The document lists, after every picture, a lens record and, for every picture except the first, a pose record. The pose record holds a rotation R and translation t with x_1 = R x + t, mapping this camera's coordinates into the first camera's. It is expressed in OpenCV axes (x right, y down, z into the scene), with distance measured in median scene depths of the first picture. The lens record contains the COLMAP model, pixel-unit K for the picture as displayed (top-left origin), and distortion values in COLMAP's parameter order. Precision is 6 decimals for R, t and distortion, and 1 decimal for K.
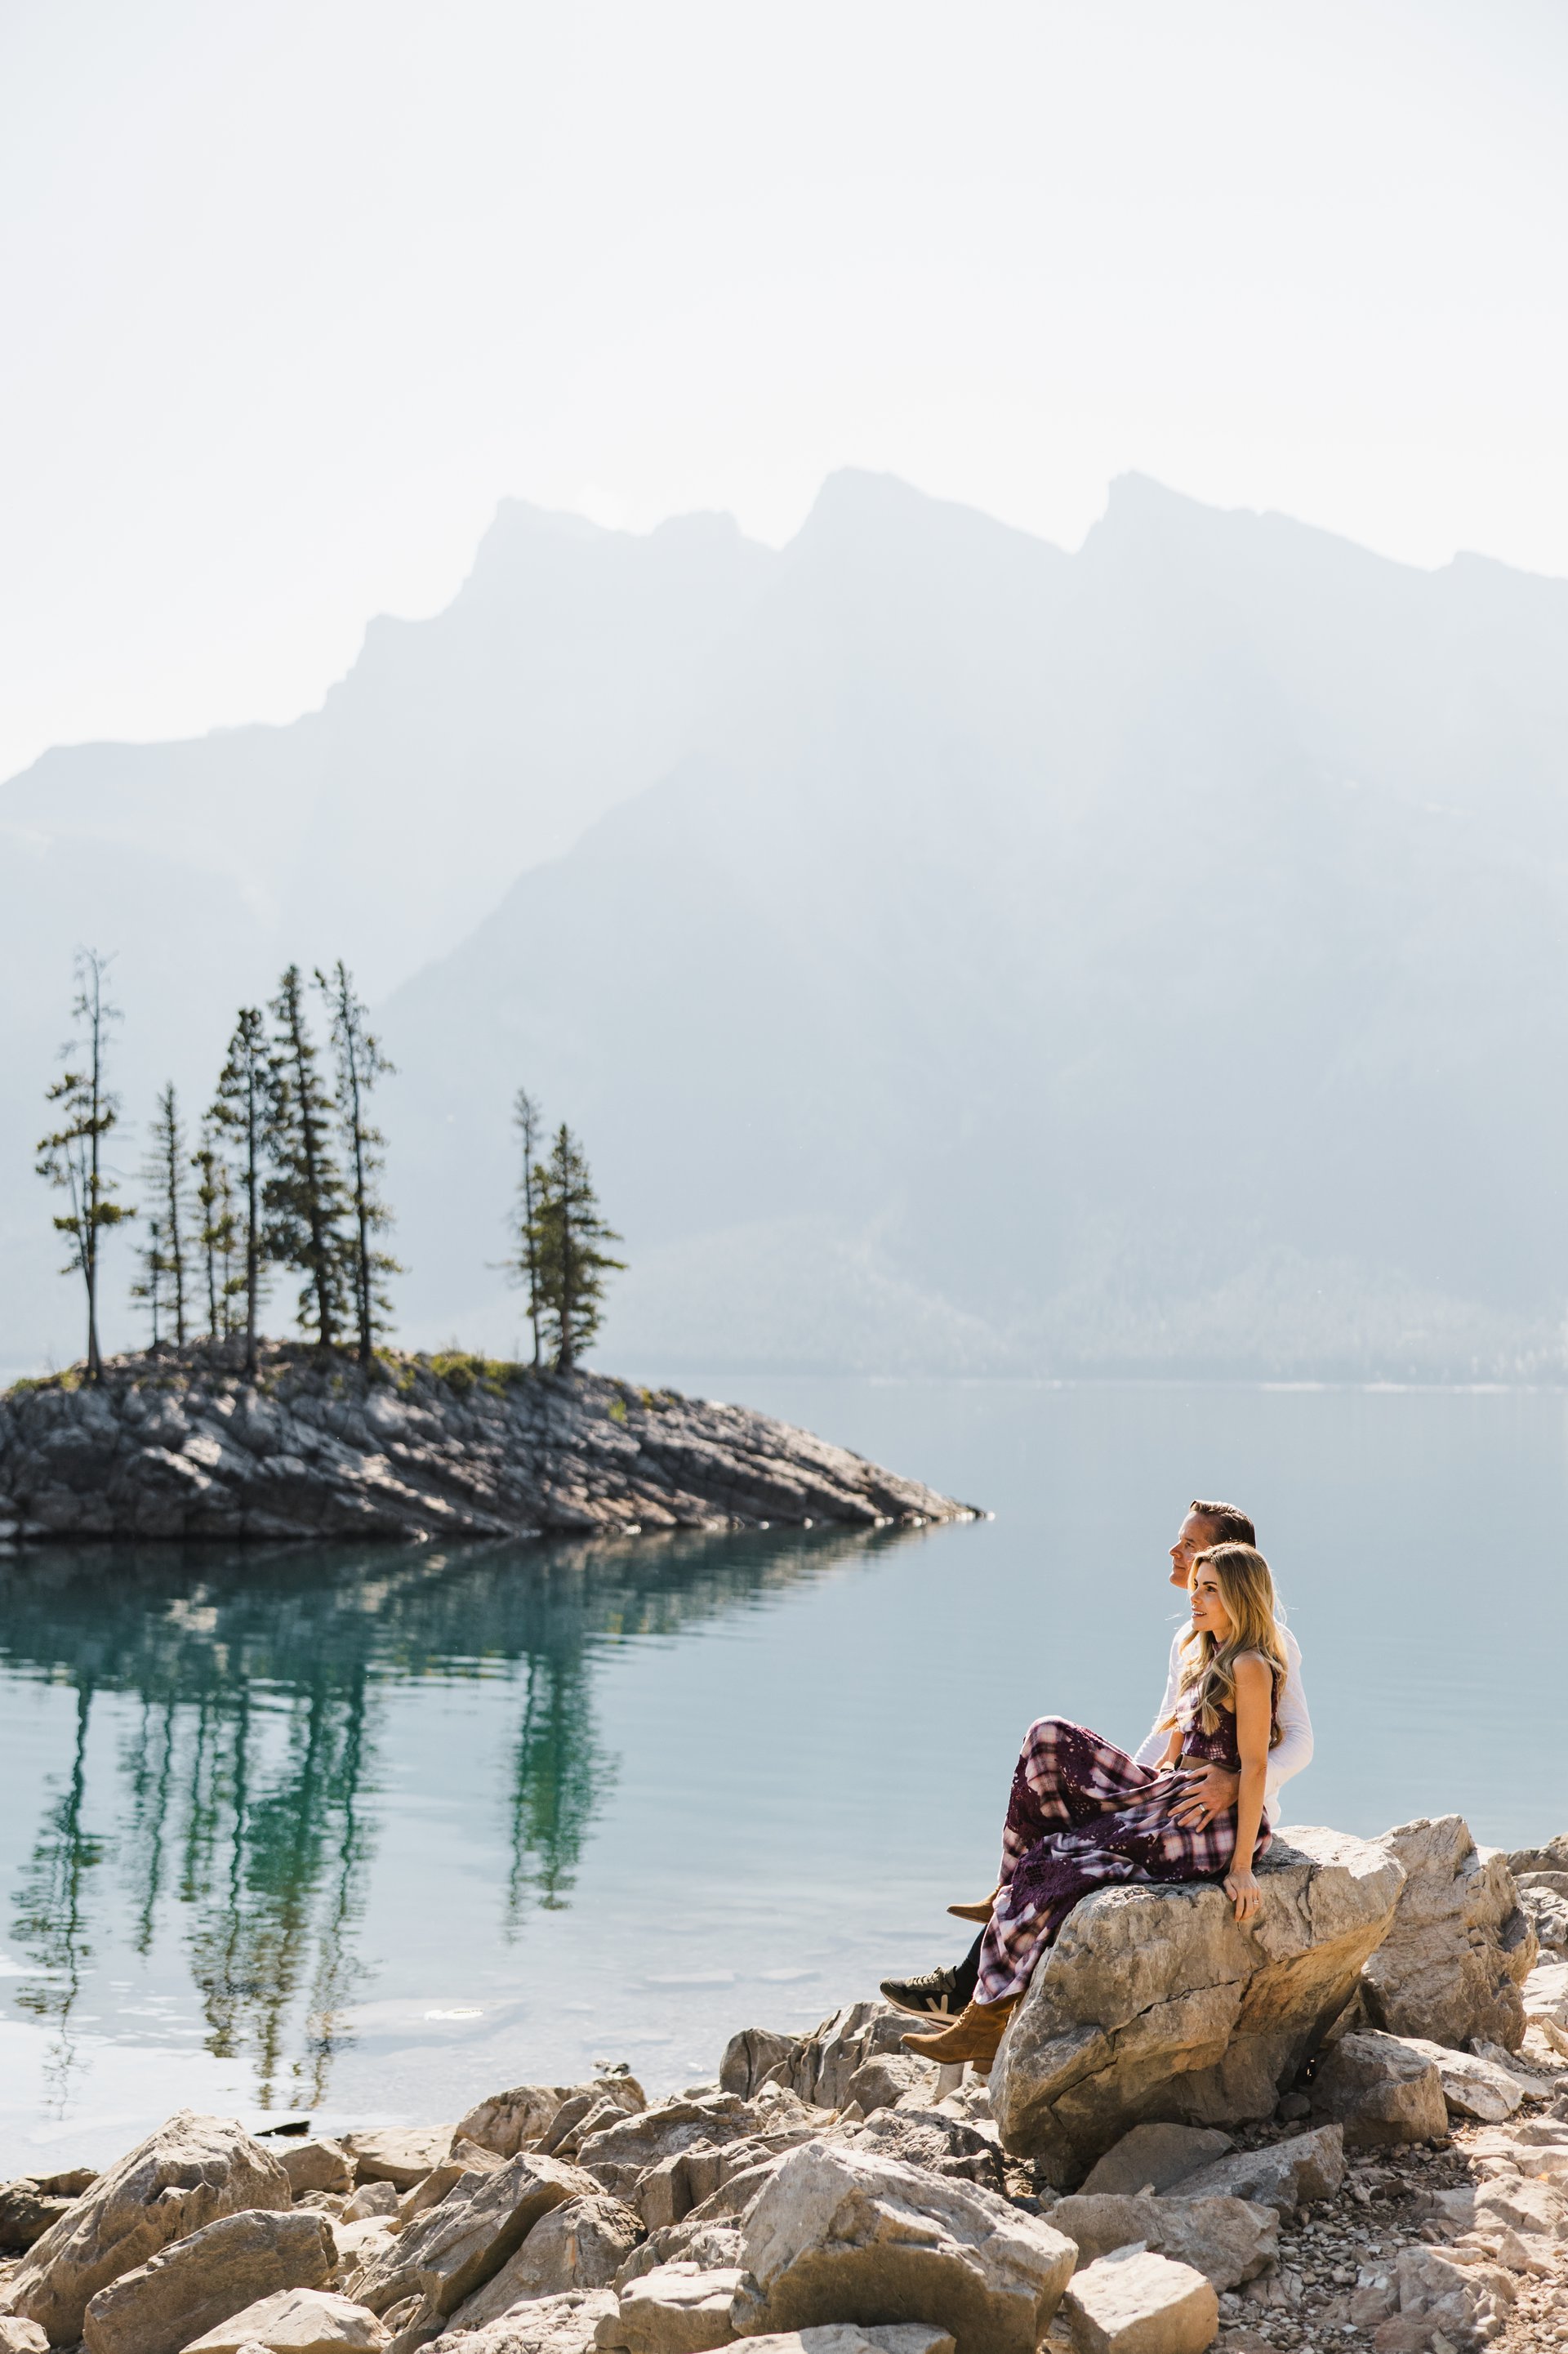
lens RADIAL K [[3092.7, 0, 738.2], [0, 3092.7, 1169.6], [0, 0, 1]] dist [0.027065, -0.027440]
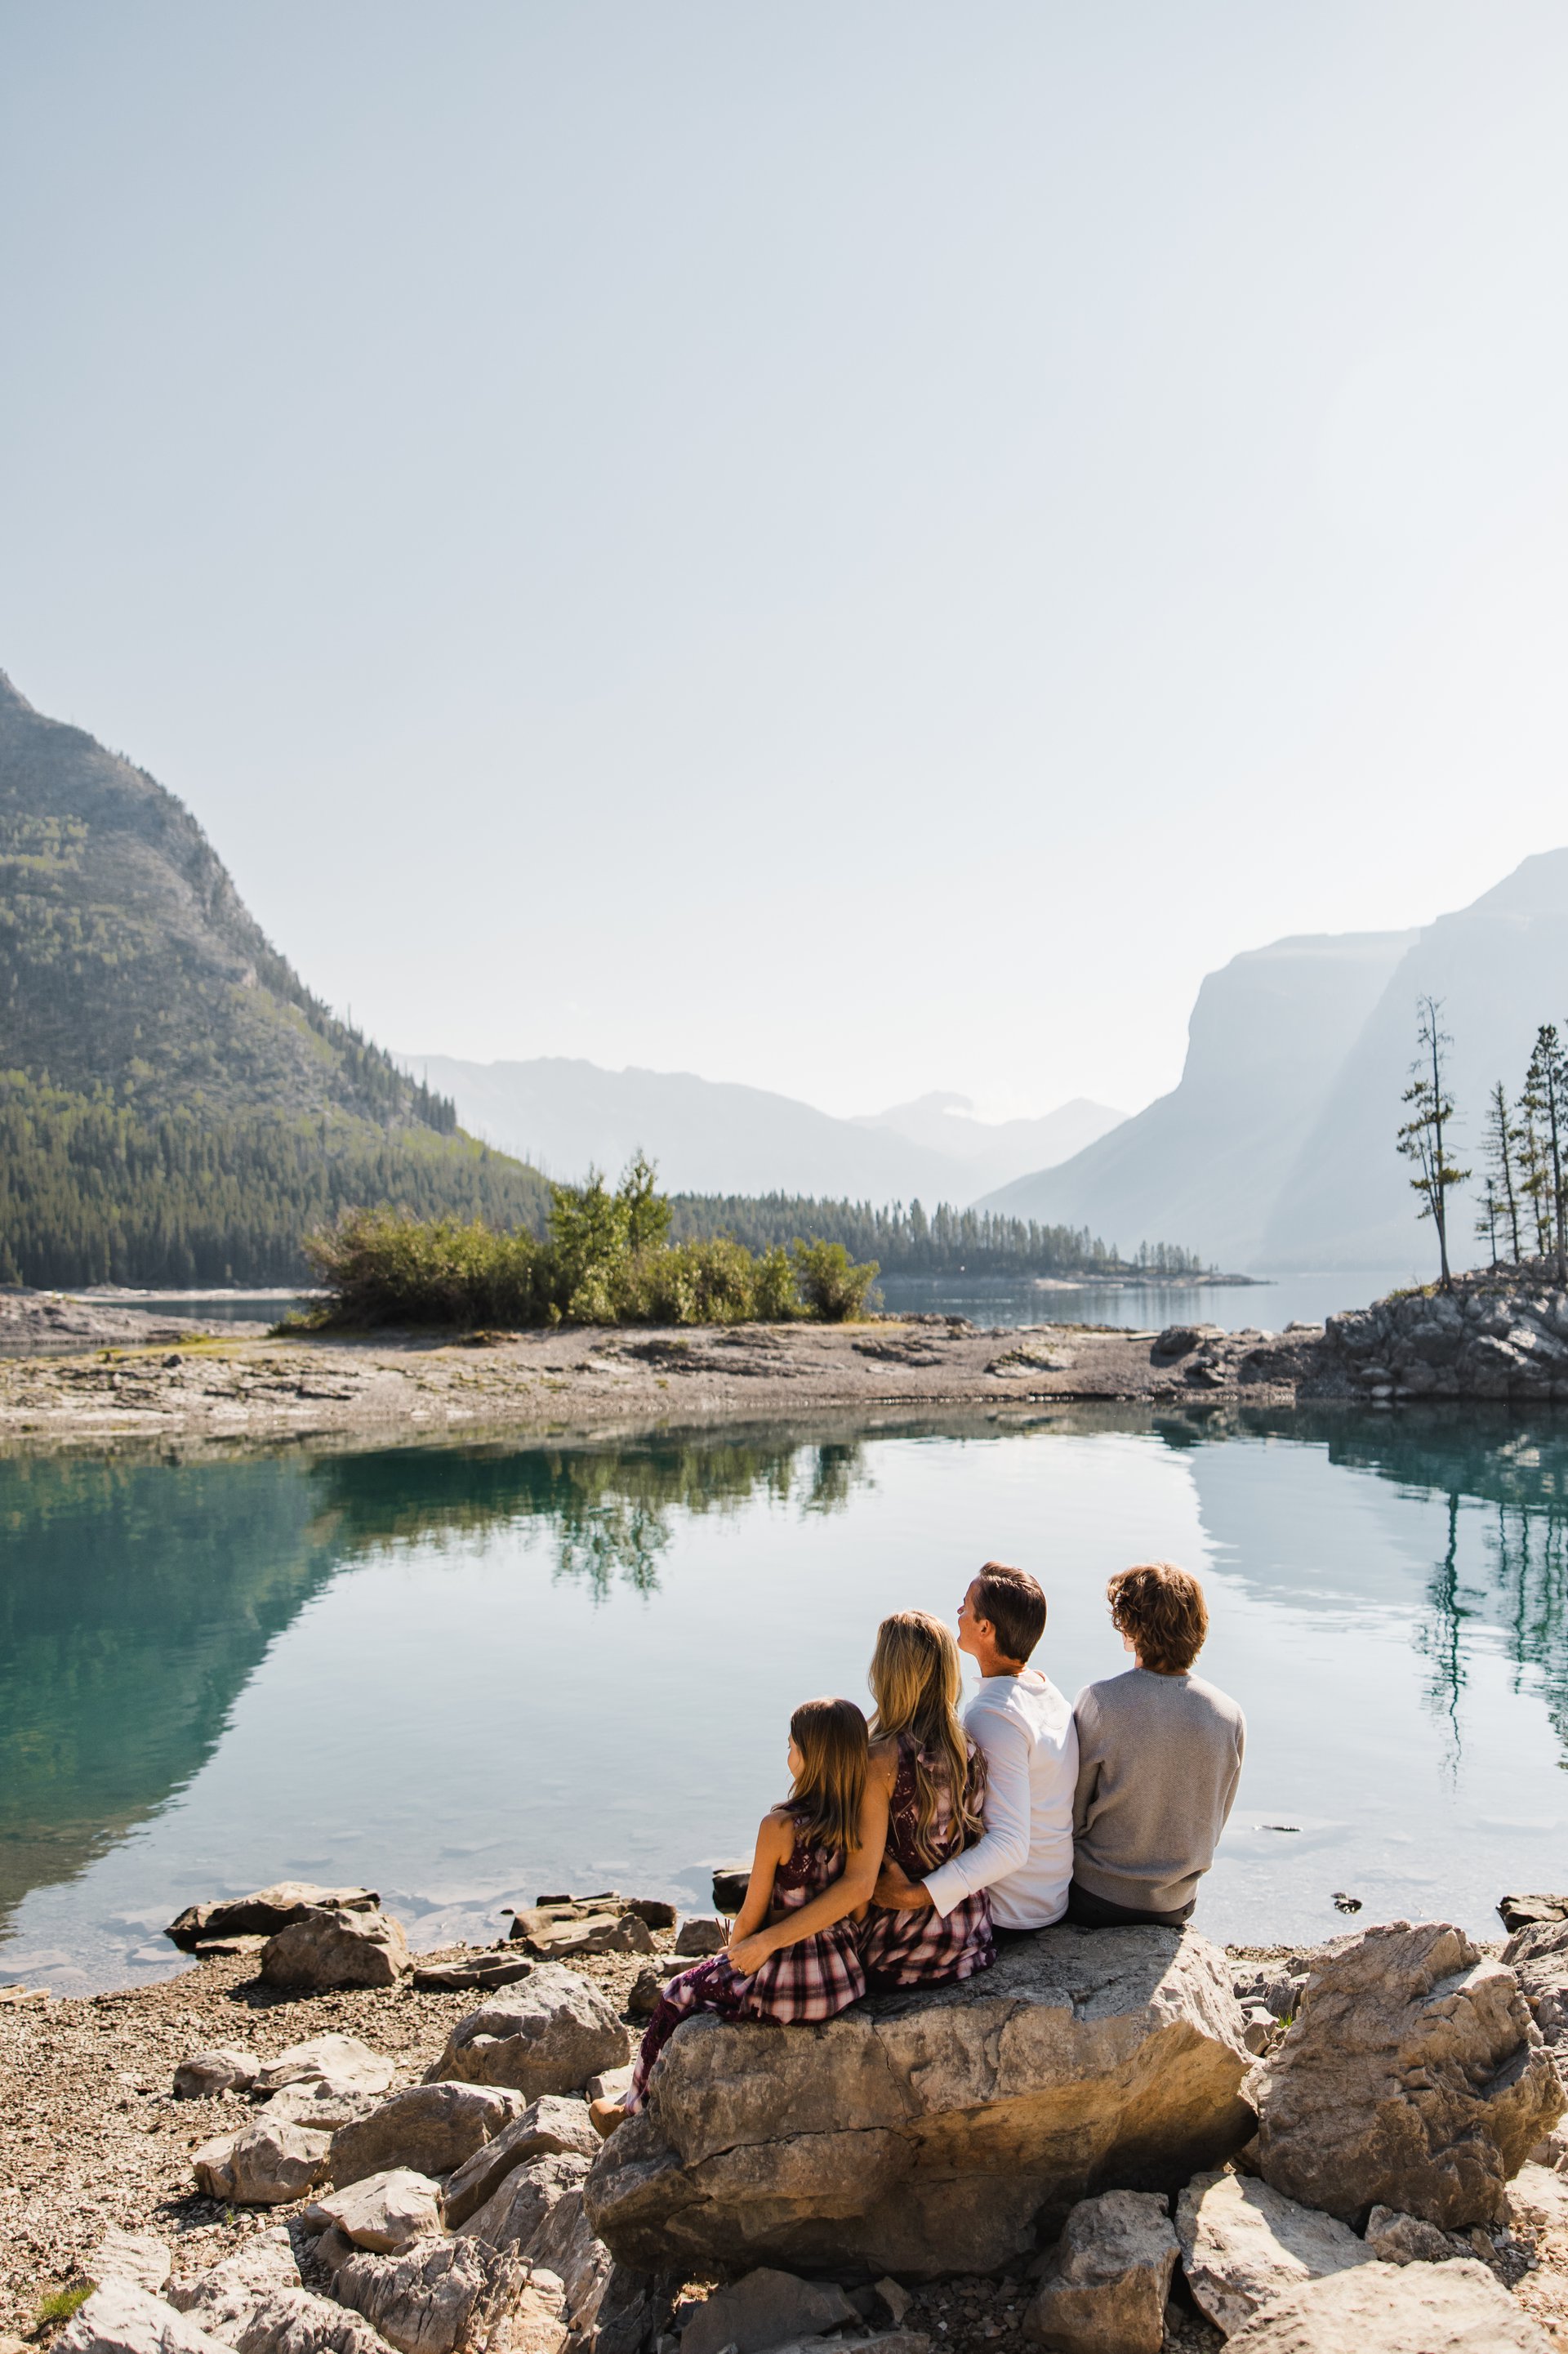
lens RADIAL K [[1938.7, 0, 775.6], [0, 1938.7, 1186.1], [0, 0, 1]] dist [0.009650, -0.004802]
pose [[0.819634, -0.049397, -0.570754, 0.055575], [0.060971, 0.998139, 0.001172, -0.001369], [0.569634, -0.035760, 0.821120, 0.063155]]
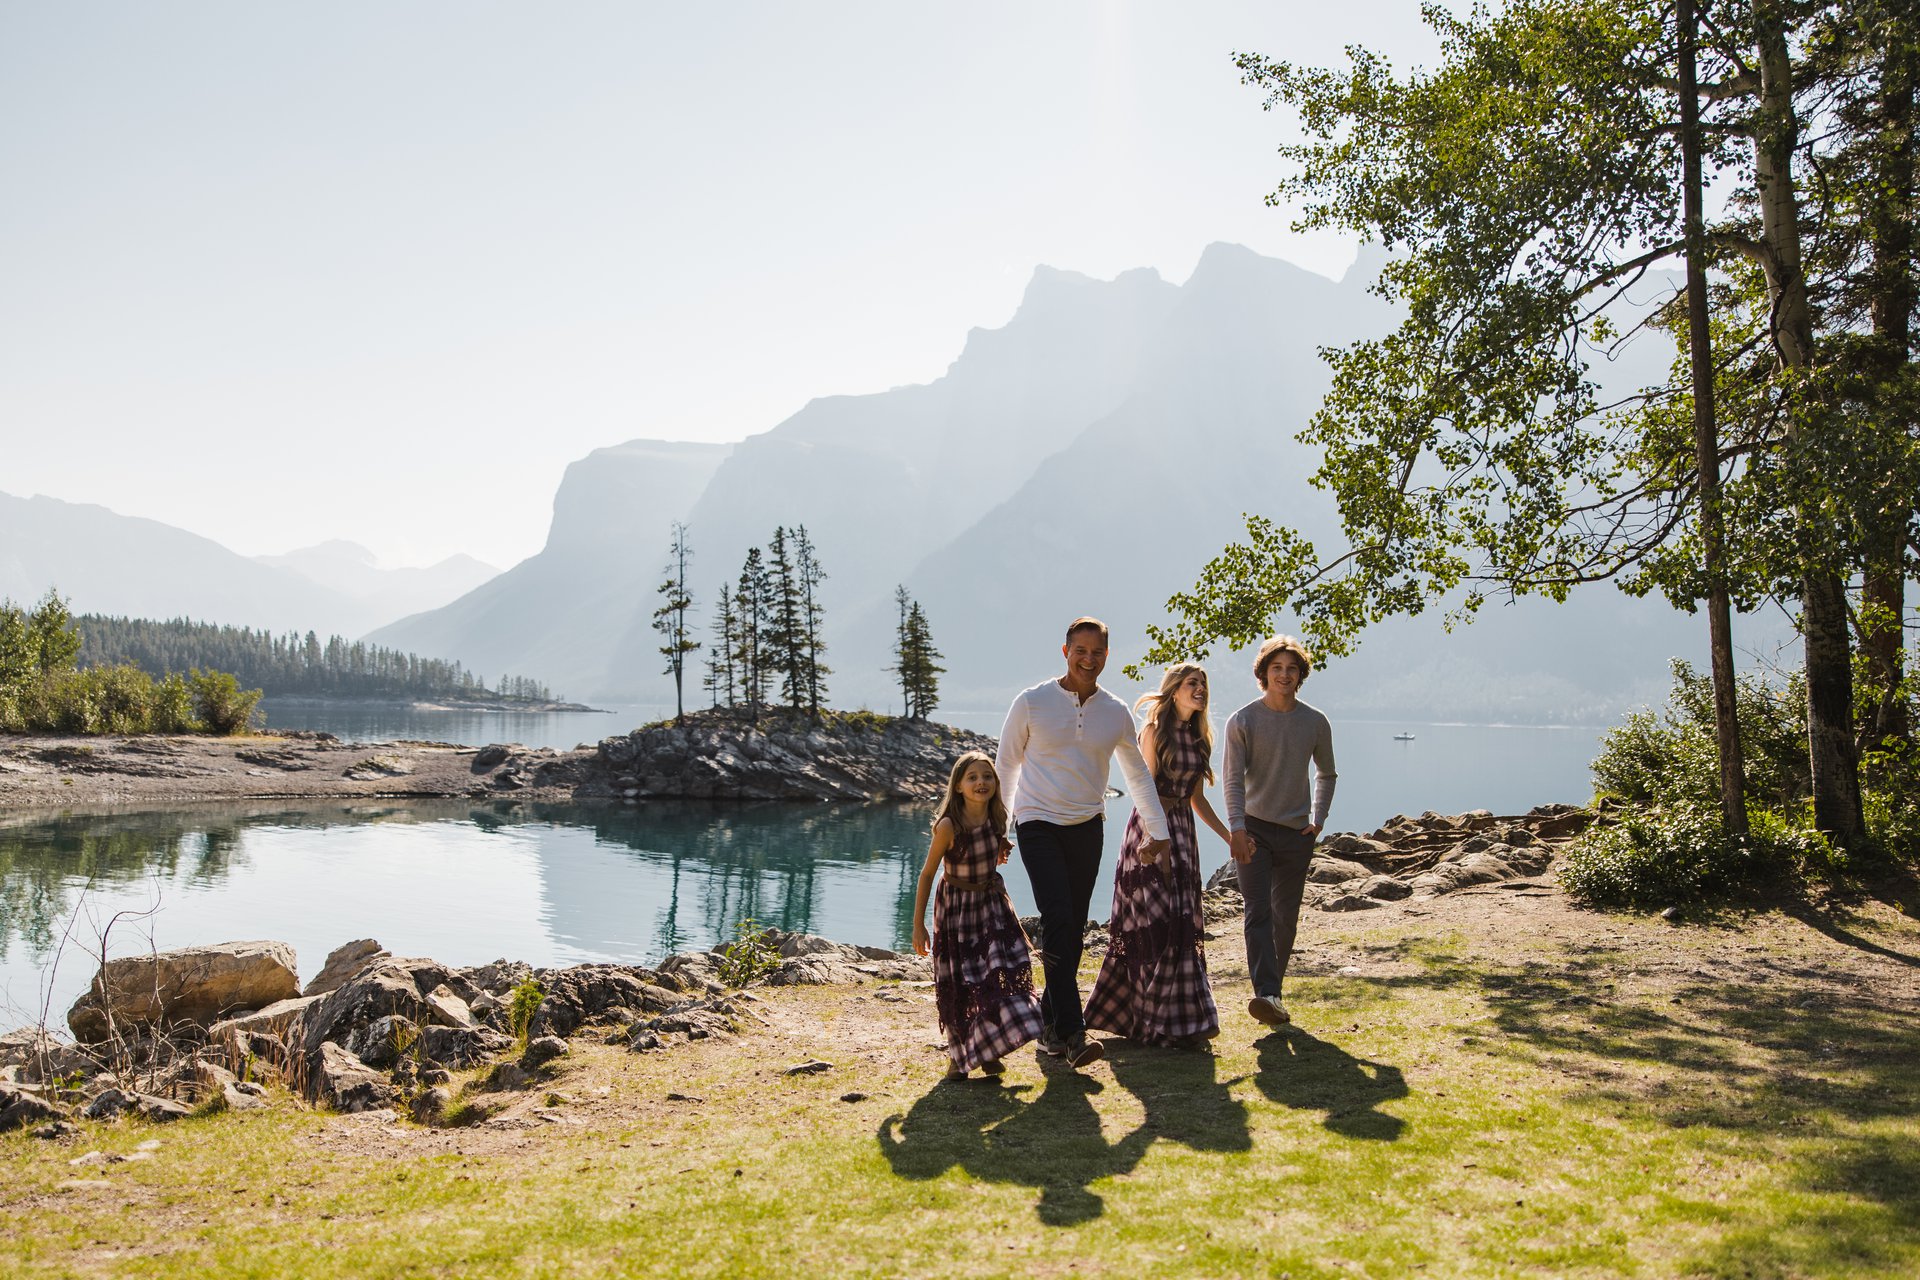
lens RADIAL K [[1581.4, 0, 914.7], [0, 1581.4, 675.8], [0, 0, 1]] dist [0.009650, -0.004802]
pose [[0.984795, 0.006104, -0.173613, 0.134161], [0.001610, 0.999019, 0.044261, -0.012574], [0.173713, -0.043868, 0.983819, -0.043190]]
